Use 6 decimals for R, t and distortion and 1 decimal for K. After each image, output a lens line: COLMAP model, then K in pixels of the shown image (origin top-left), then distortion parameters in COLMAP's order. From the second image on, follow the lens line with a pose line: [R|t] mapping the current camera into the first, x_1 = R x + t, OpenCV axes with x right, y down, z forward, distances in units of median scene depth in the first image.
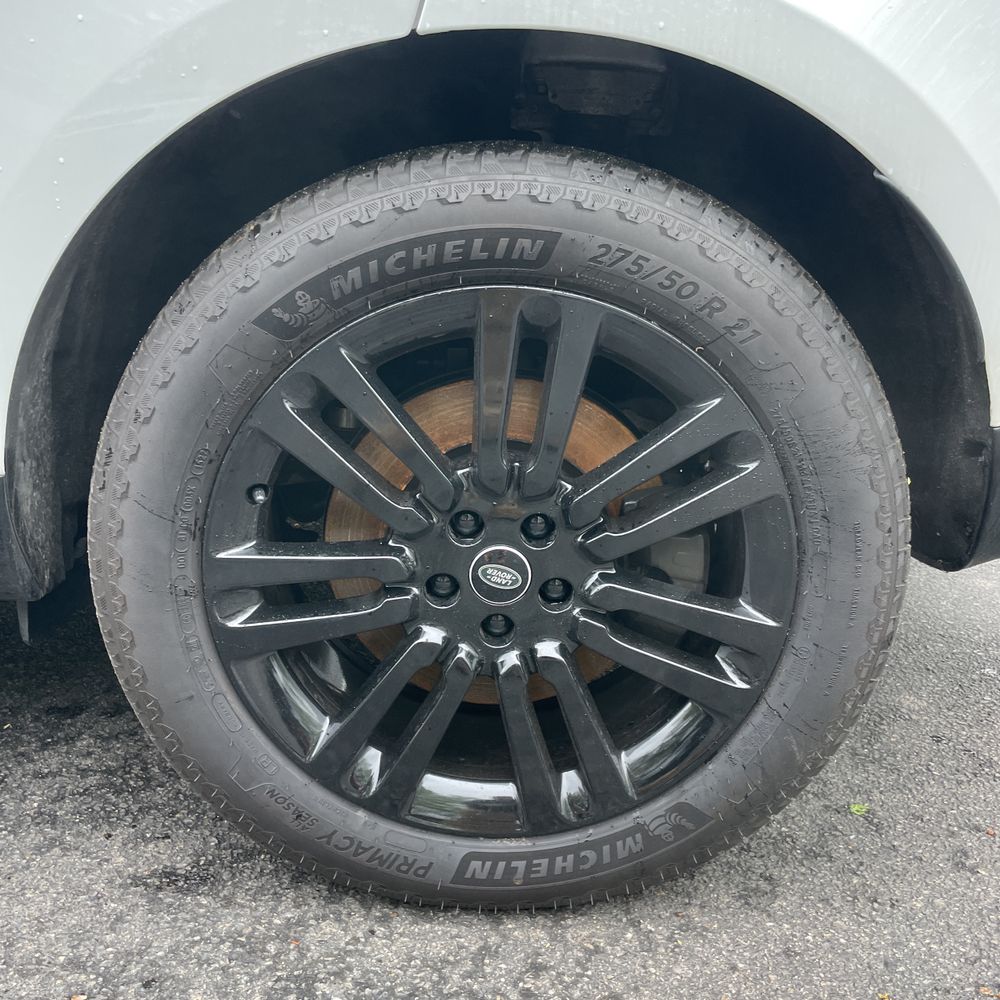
lens RADIAL K [[1019.6, 0, 513.8], [0, 1019.6, 500.0], [0, 0, 1]] dist [0.086042, -0.110803]
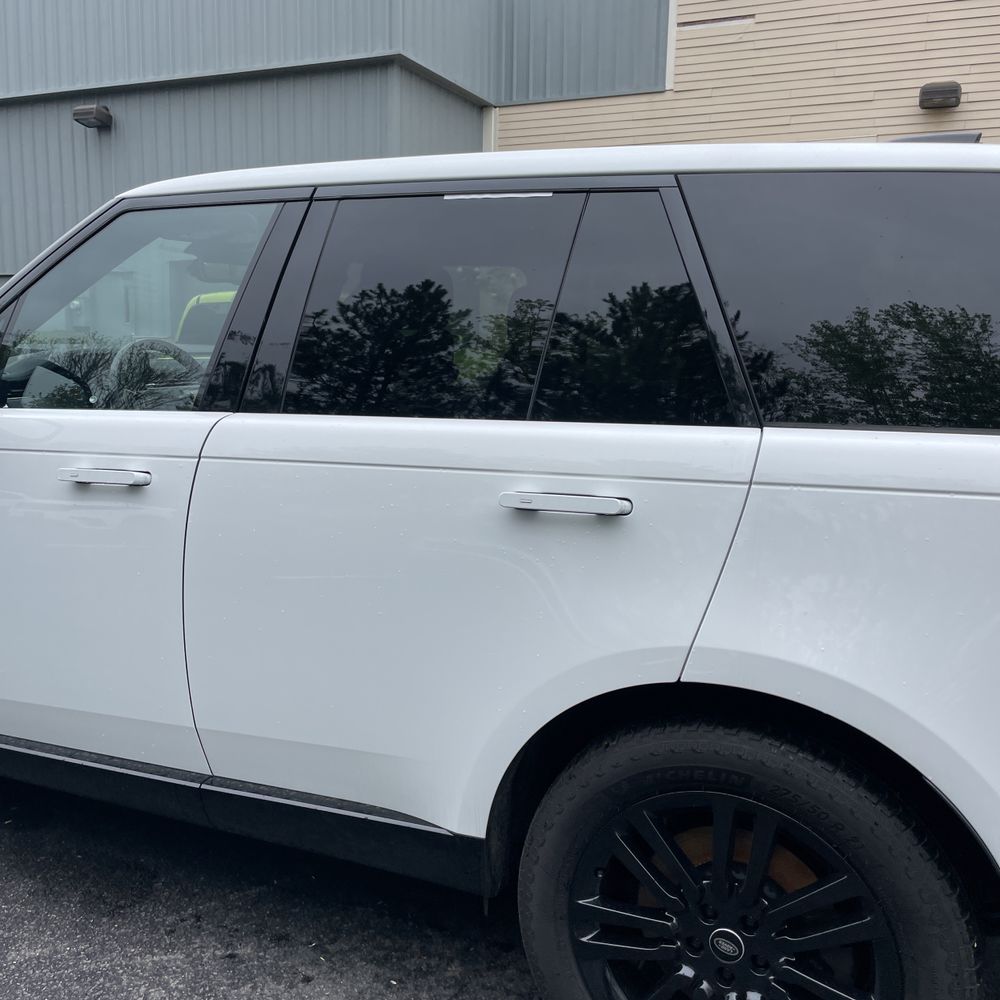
lens RADIAL K [[1047.7, 0, 501.7], [0, 1047.7, 479.4], [0, 0, 1]] dist [0.095155, -0.164634]
pose [[0.894548, 0.036317, -0.445493, 0.442845], [-0.115807, 0.981491, -0.152528, -0.406672], [0.431708, 0.188035, 0.882197, -0.966084]]
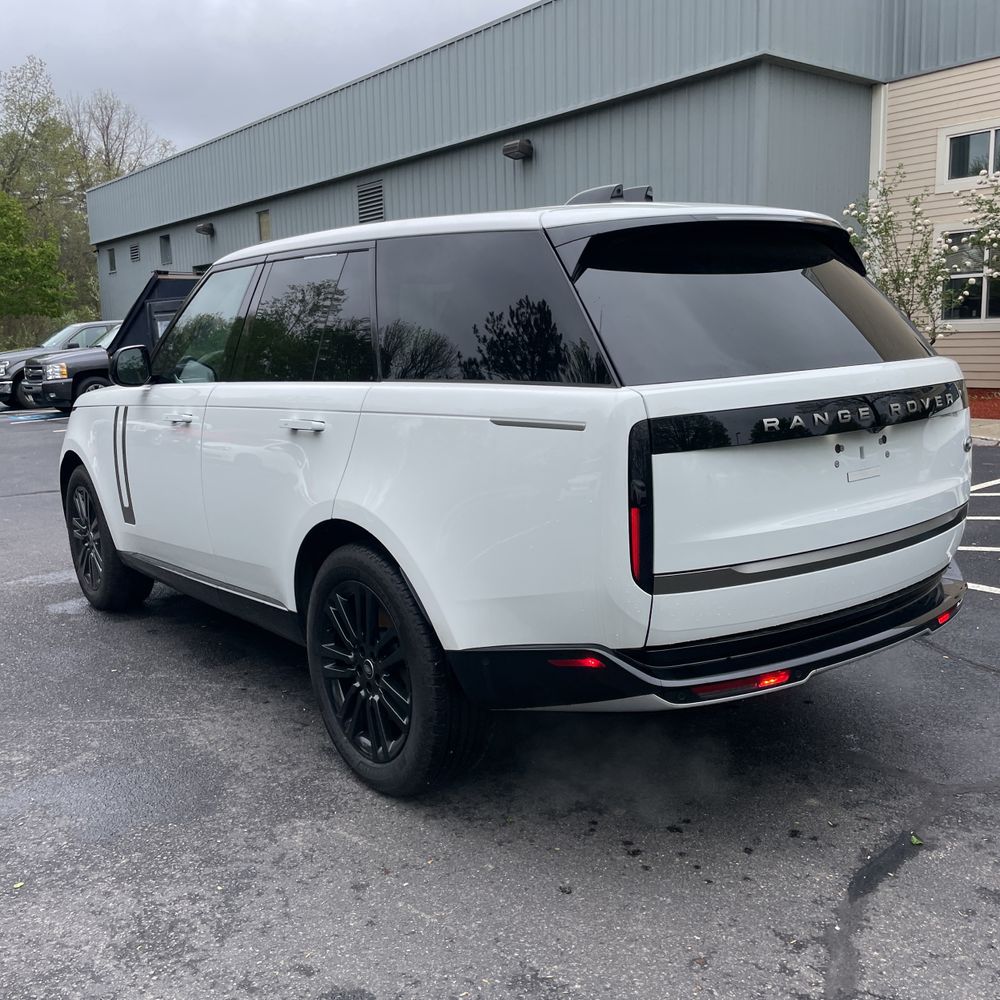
lens RADIAL K [[1072.6, 0, 468.4], [0, 1072.6, 478.2], [0, 0, 1]] dist [0.081203, -0.036251]
pose [[0.559942, 0.057148, -0.826559, 3.018986], [-0.199390, 0.977594, -0.067484, -0.358551], [0.804182, 0.202594, 0.558790, -0.770373]]
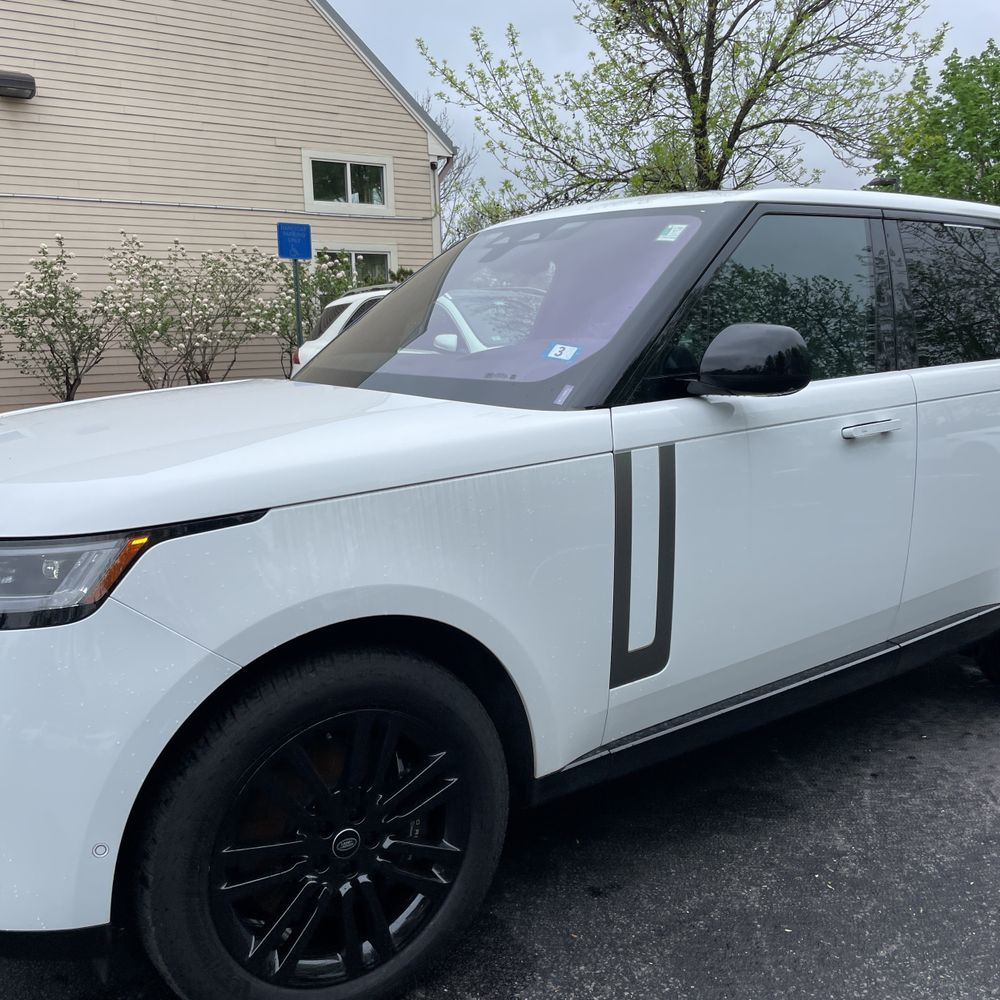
lens RADIAL K [[1047.7, 0, 501.7], [0, 1047.7, 479.4], [0, 0, 1]] dist [0.095155, -0.164634]
pose [[0.827779, -0.144894, 0.542022, -3.886362], [0.222815, 0.971525, -0.080574, -0.519927], [-0.514914, 0.187468, 0.836492, -1.216367]]
